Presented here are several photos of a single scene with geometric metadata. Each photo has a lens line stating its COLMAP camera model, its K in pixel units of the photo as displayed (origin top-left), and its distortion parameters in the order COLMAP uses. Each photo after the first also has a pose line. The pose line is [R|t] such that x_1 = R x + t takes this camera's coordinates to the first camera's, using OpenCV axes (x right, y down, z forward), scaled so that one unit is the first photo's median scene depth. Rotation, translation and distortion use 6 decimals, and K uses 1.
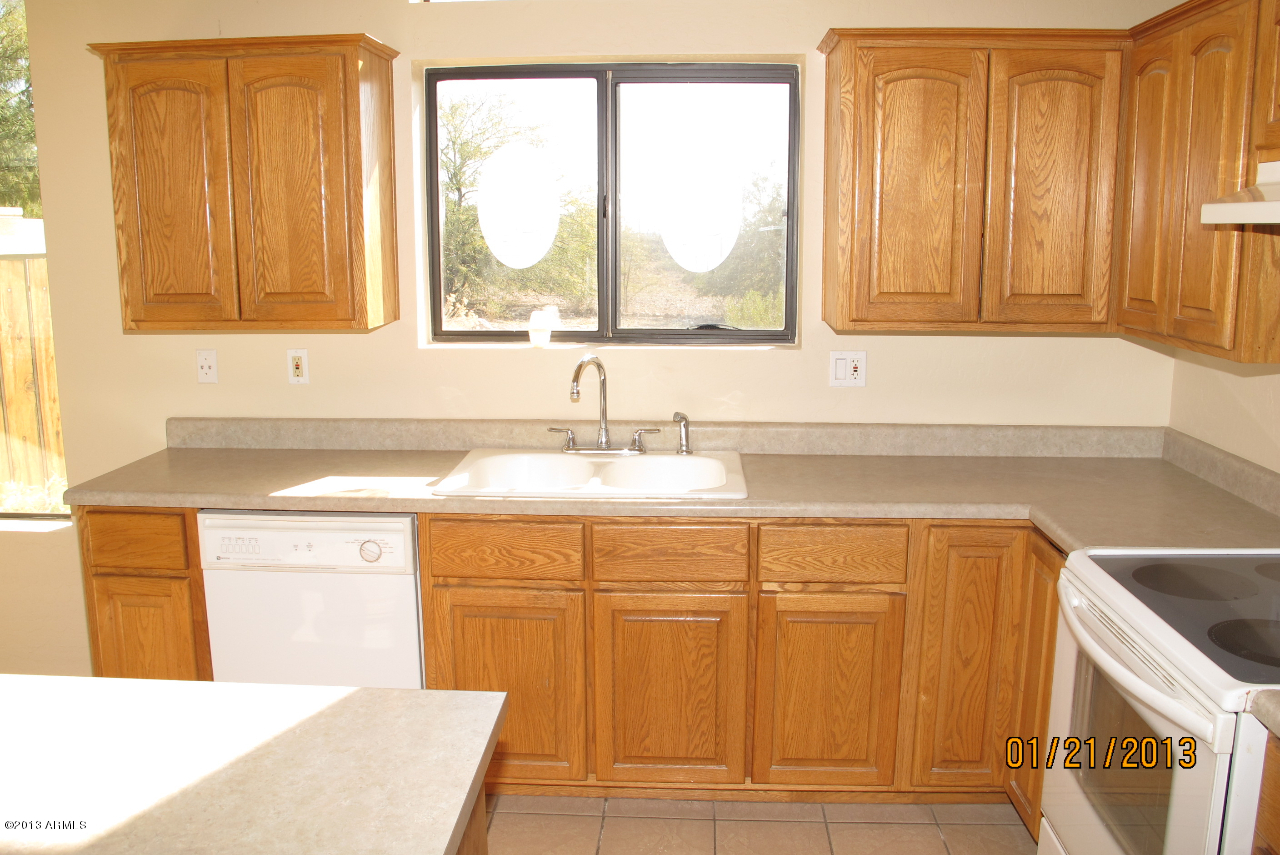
lens RADIAL K [[1067.6, 0, 640.0], [0, 1067.6, 427.5], [0, 0, 1]] dist [-0.145962, 0.106879]
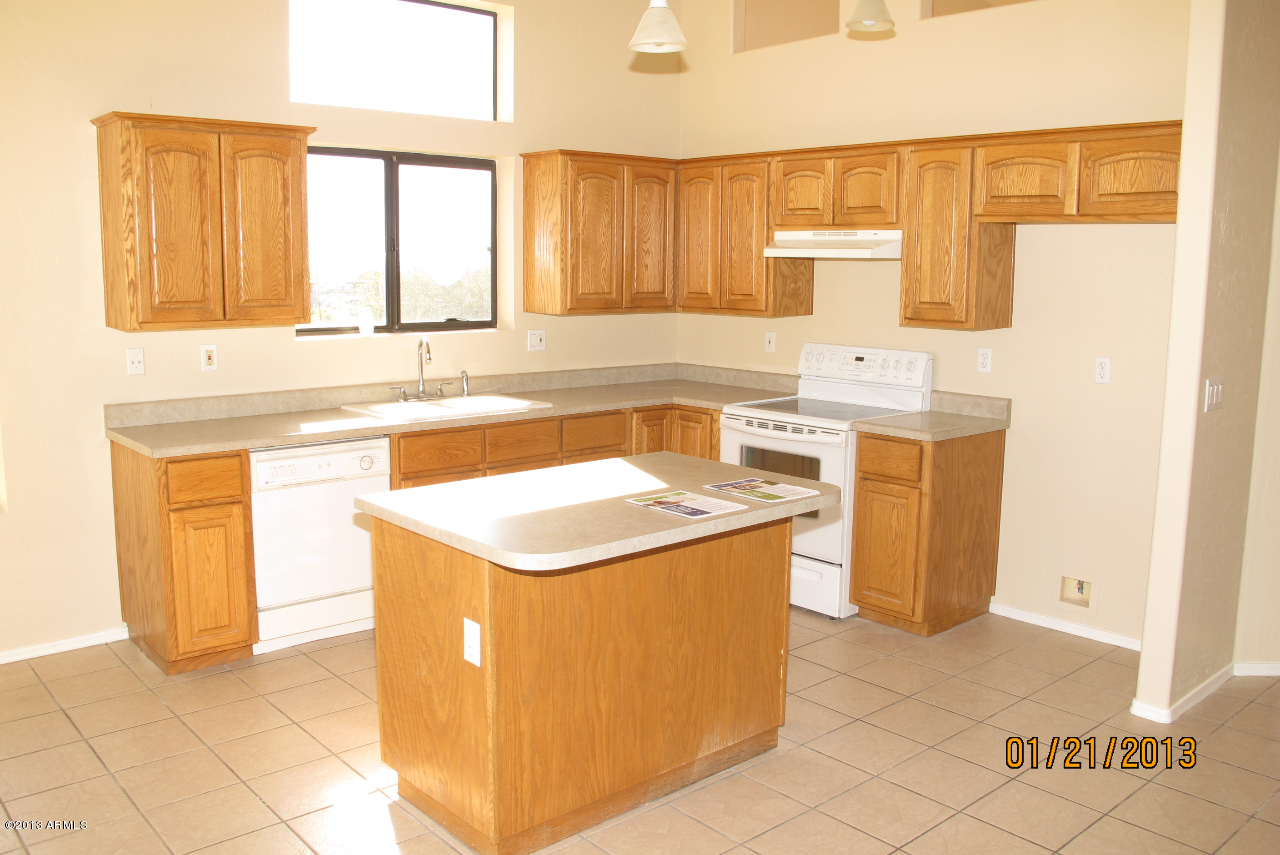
lens RADIAL K [[1067.6, 0, 640.0], [0, 1067.6, 427.5], [0, 0, 1]] dist [-0.145962, 0.106879]
pose [[0.715043, -0.097273, 0.692280, -0.968868], [0.116842, 0.992972, 0.018840, 0.078128], [-0.689247, 0.067415, 0.721383, -0.373271]]
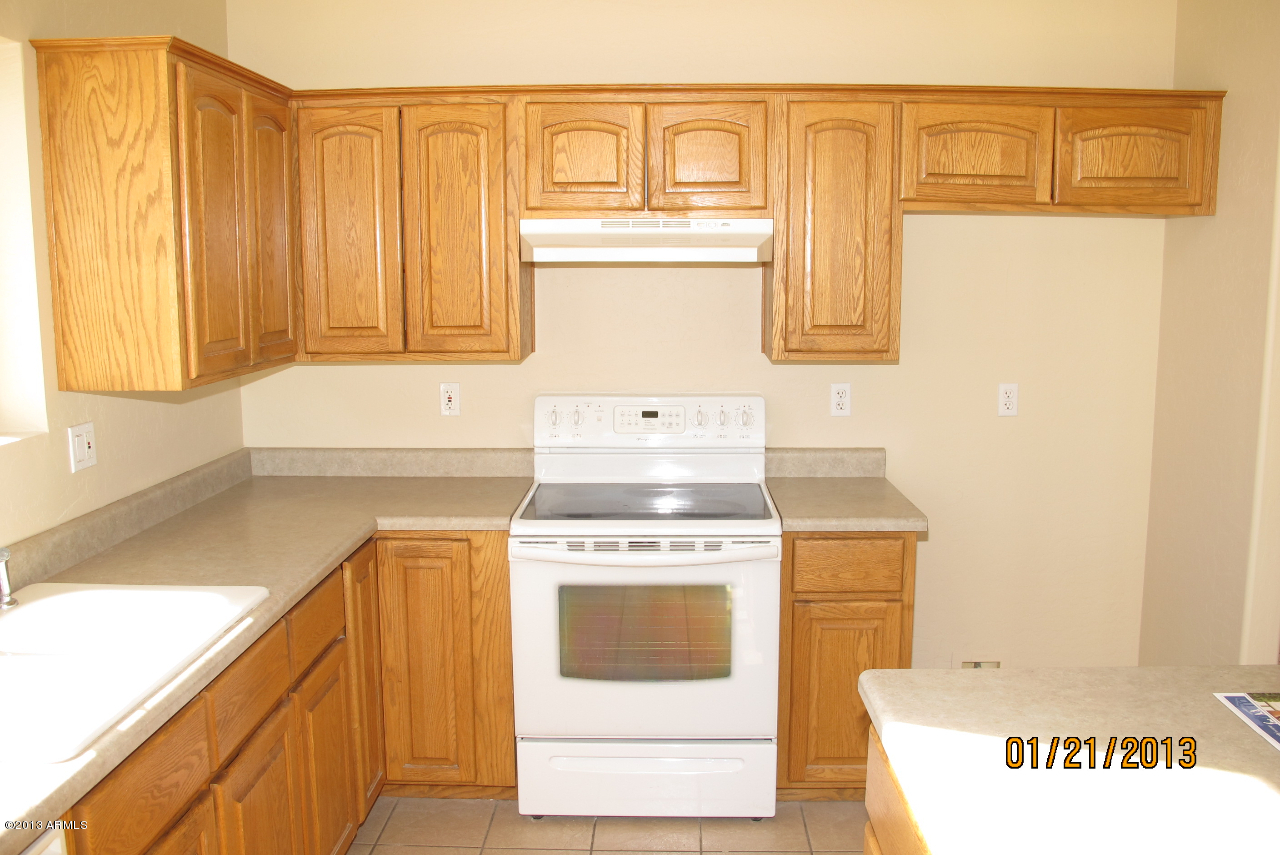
lens RADIAL K [[1067.6, 0, 640.0], [0, 1067.6, 427.5], [0, 0, 1]] dist [-0.145962, 0.106879]
pose [[-0.020039, -0.145734, 0.989121, -0.645069], [0.185206, 0.971656, 0.146913, -0.114995], [-0.982495, 0.186136, 0.007519, 0.620752]]
